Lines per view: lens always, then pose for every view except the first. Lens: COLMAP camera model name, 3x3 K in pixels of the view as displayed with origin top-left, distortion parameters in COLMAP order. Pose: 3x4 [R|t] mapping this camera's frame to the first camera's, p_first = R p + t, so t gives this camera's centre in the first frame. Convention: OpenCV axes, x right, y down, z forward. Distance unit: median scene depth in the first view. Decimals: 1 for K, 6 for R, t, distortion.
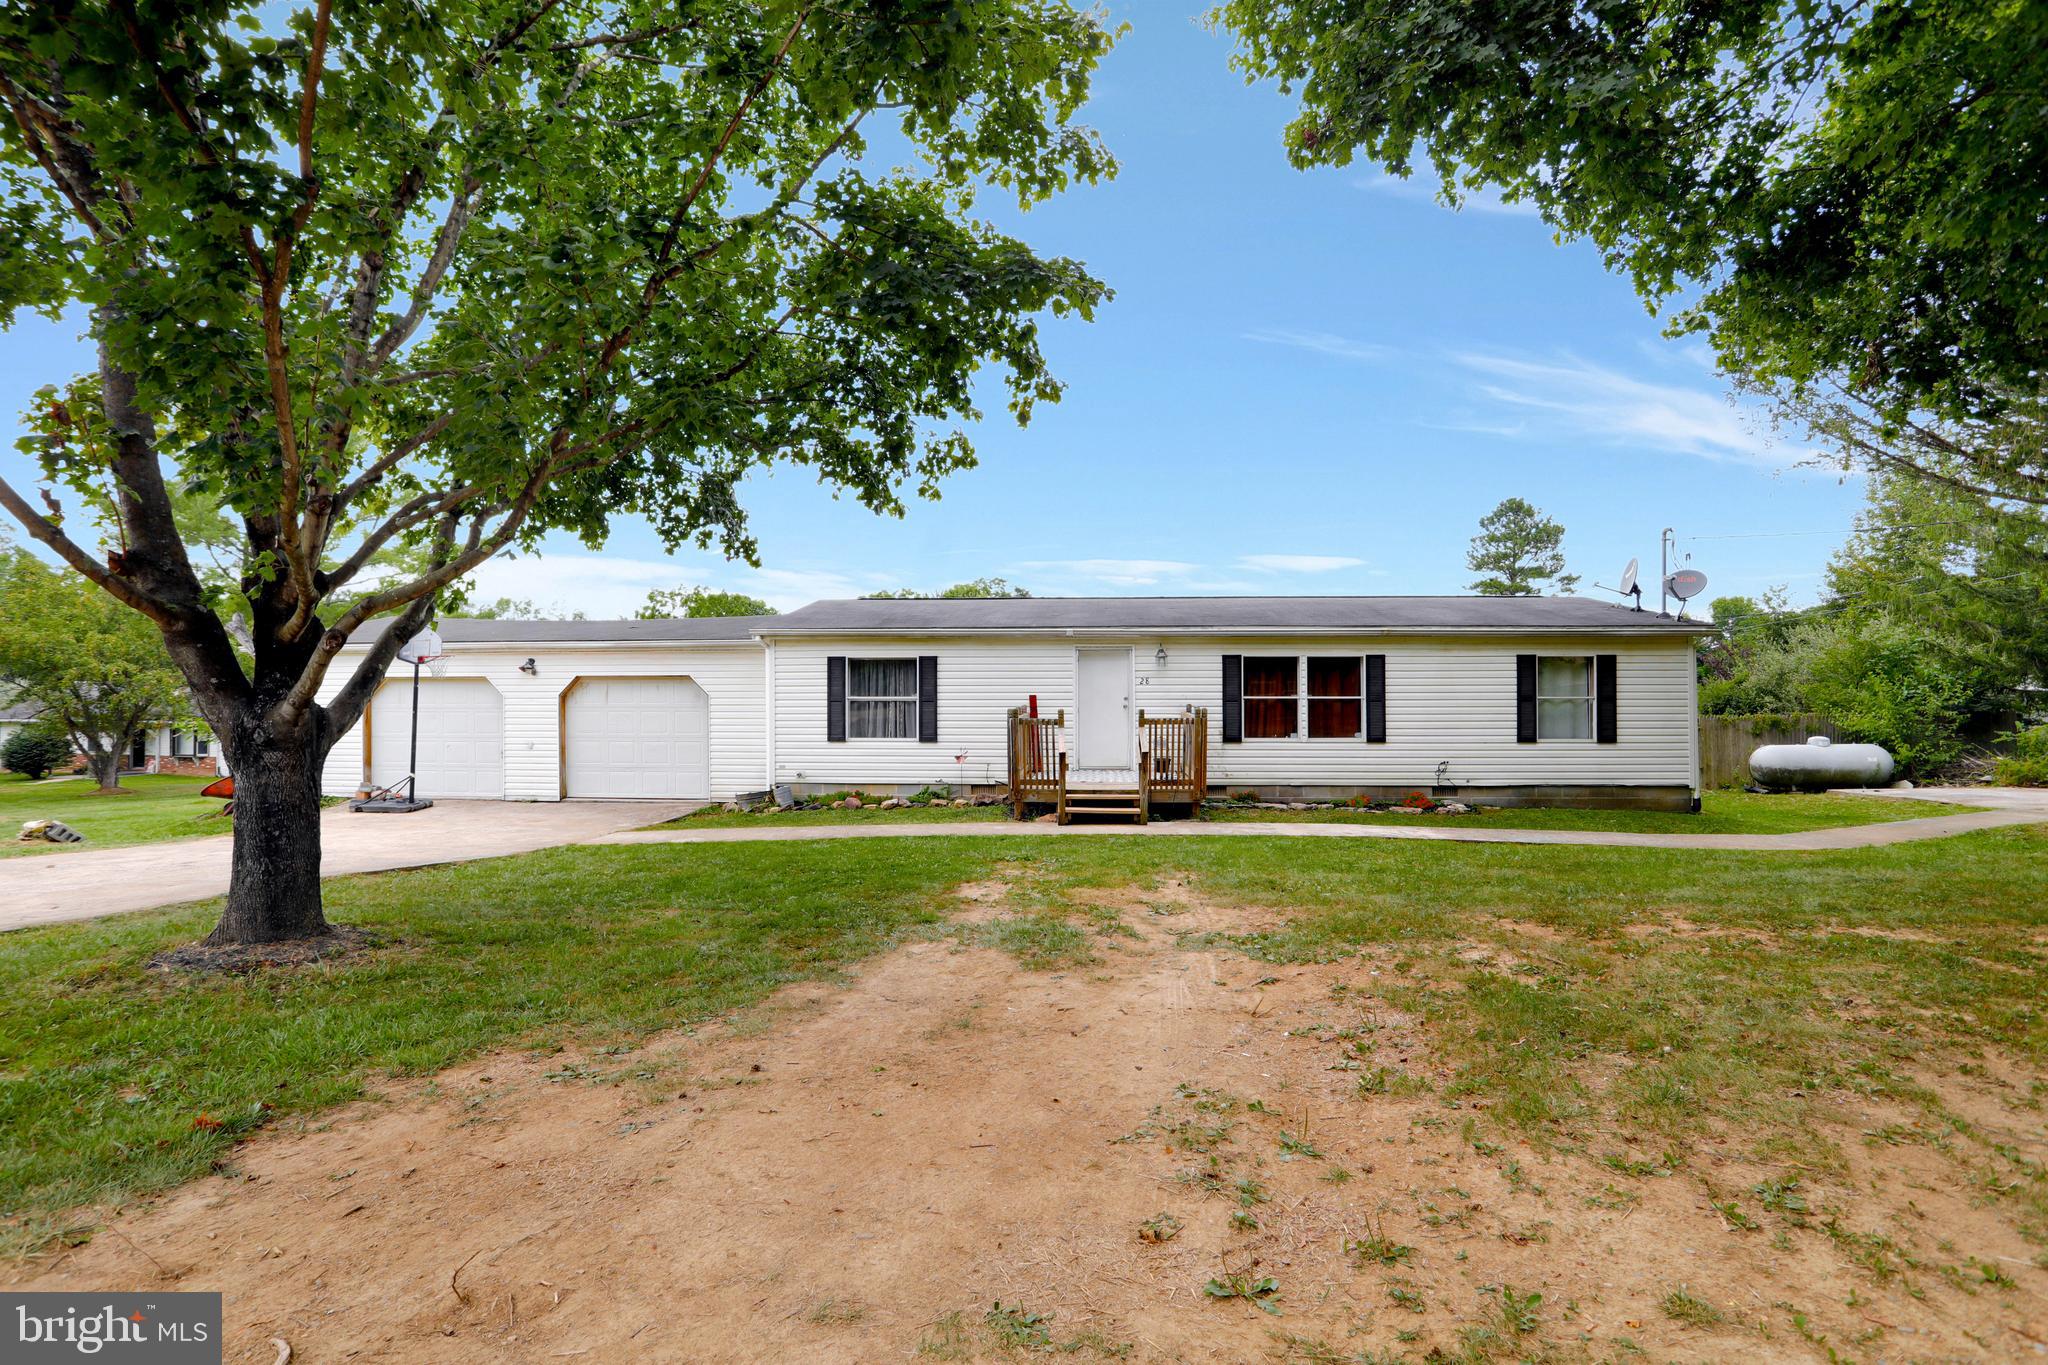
lens RADIAL K [[1005.3, 0, 1013.4], [0, 1005.3, 664.6], [0, 0, 1]] dist [-0.039750, 0.000103]
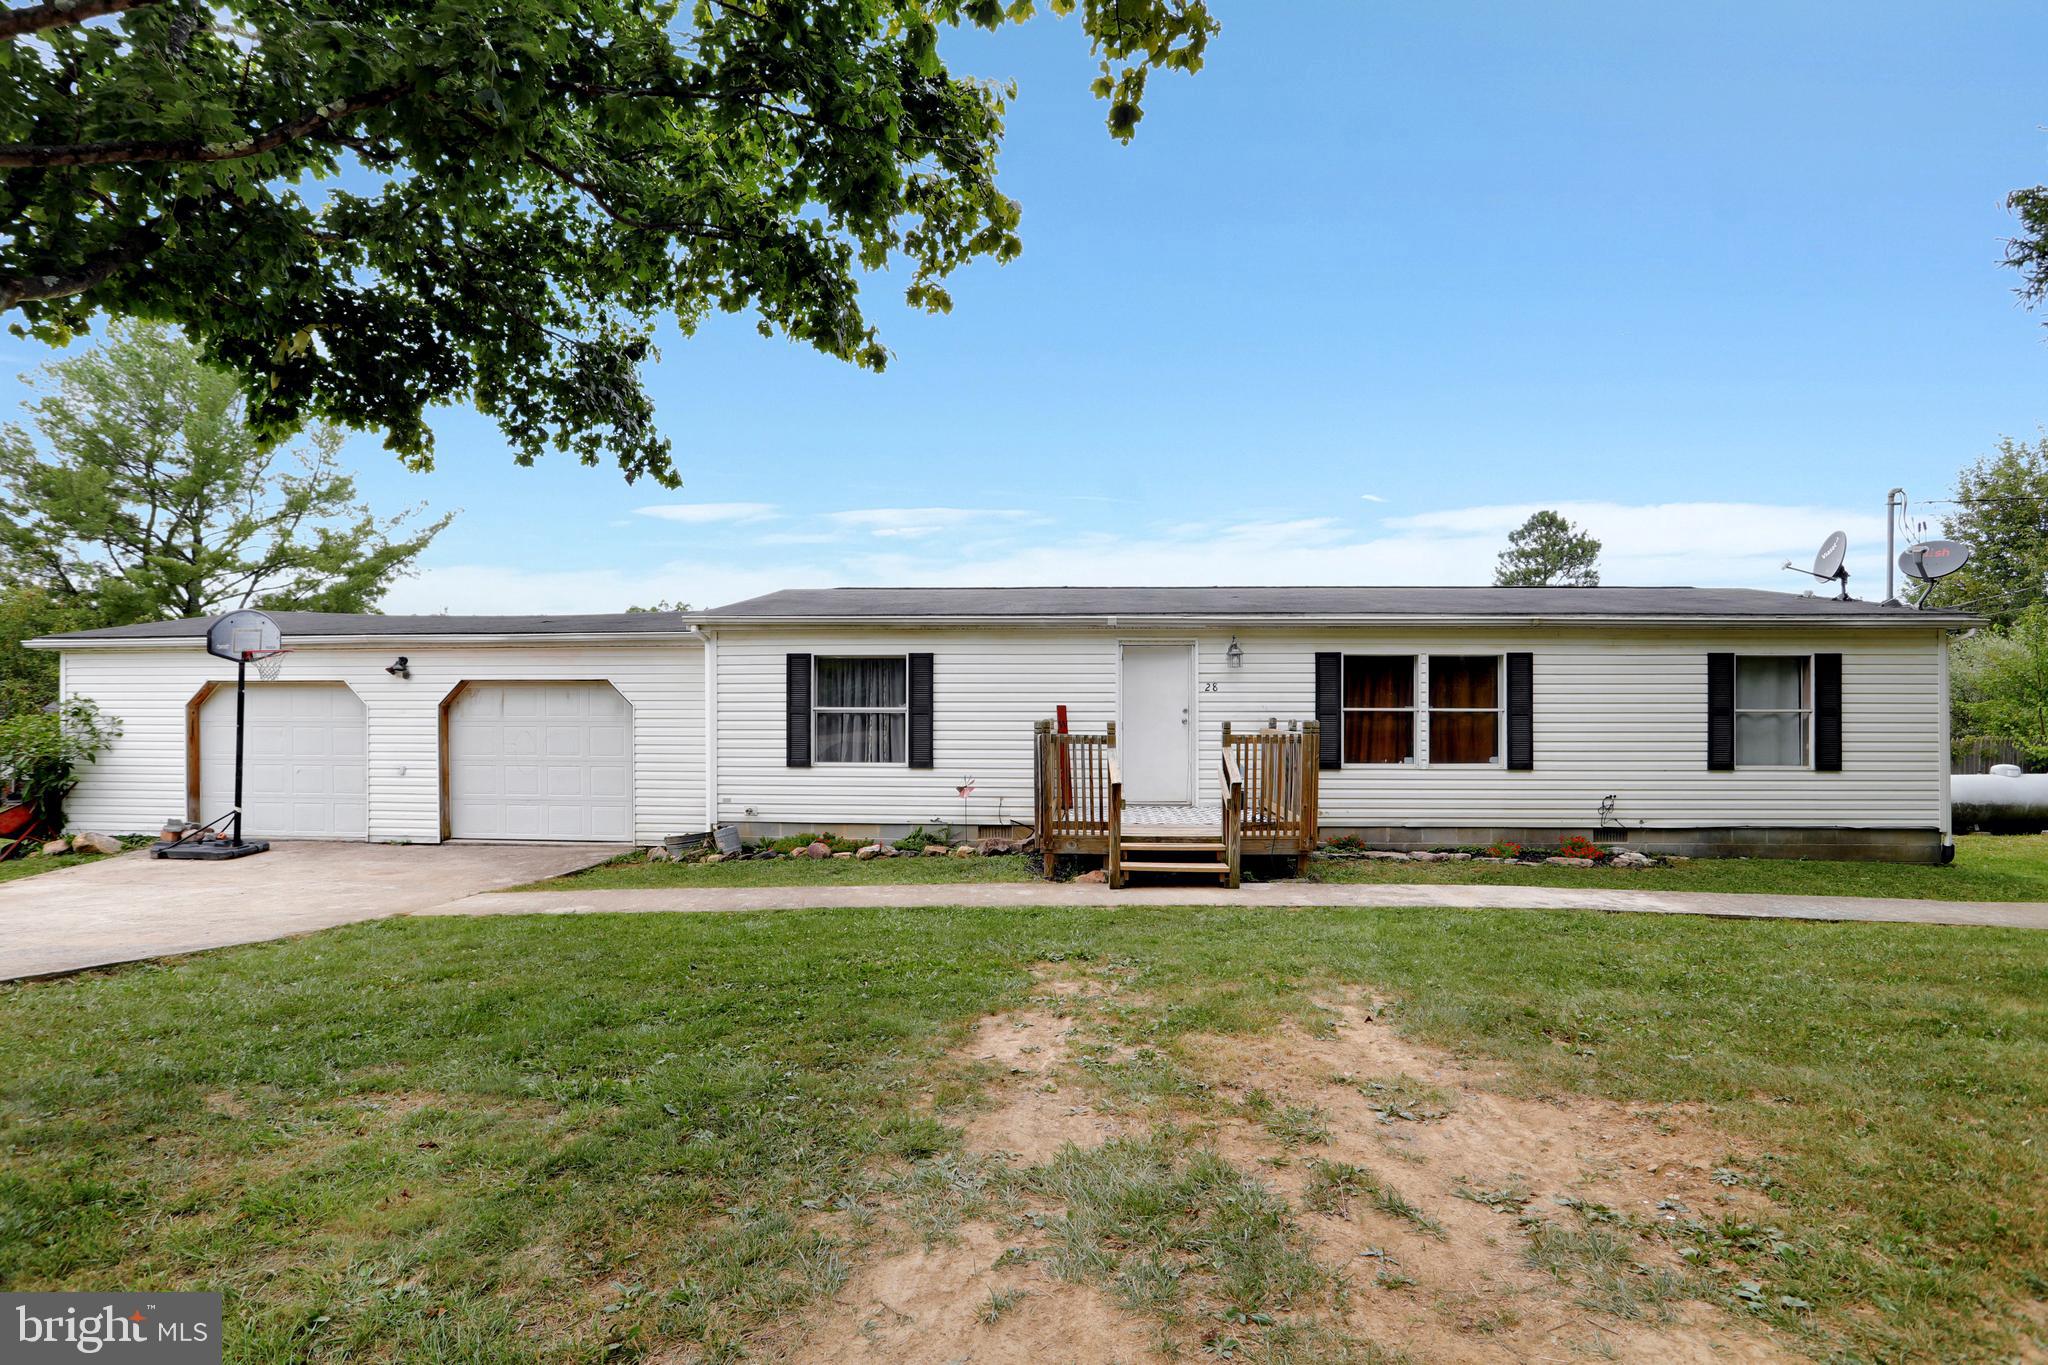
lens RADIAL K [[1008.9, 0, 1024.0], [0, 1008.9, 682.5], [0, 0, 1]] dist [-0.044641, 0.014743]
pose [[0.999814, 0.004453, 0.018768, -0.023193], [-0.004279, 0.999948, -0.009302, 0.020721], [-0.018809, 0.009220, 0.999781, 0.255256]]
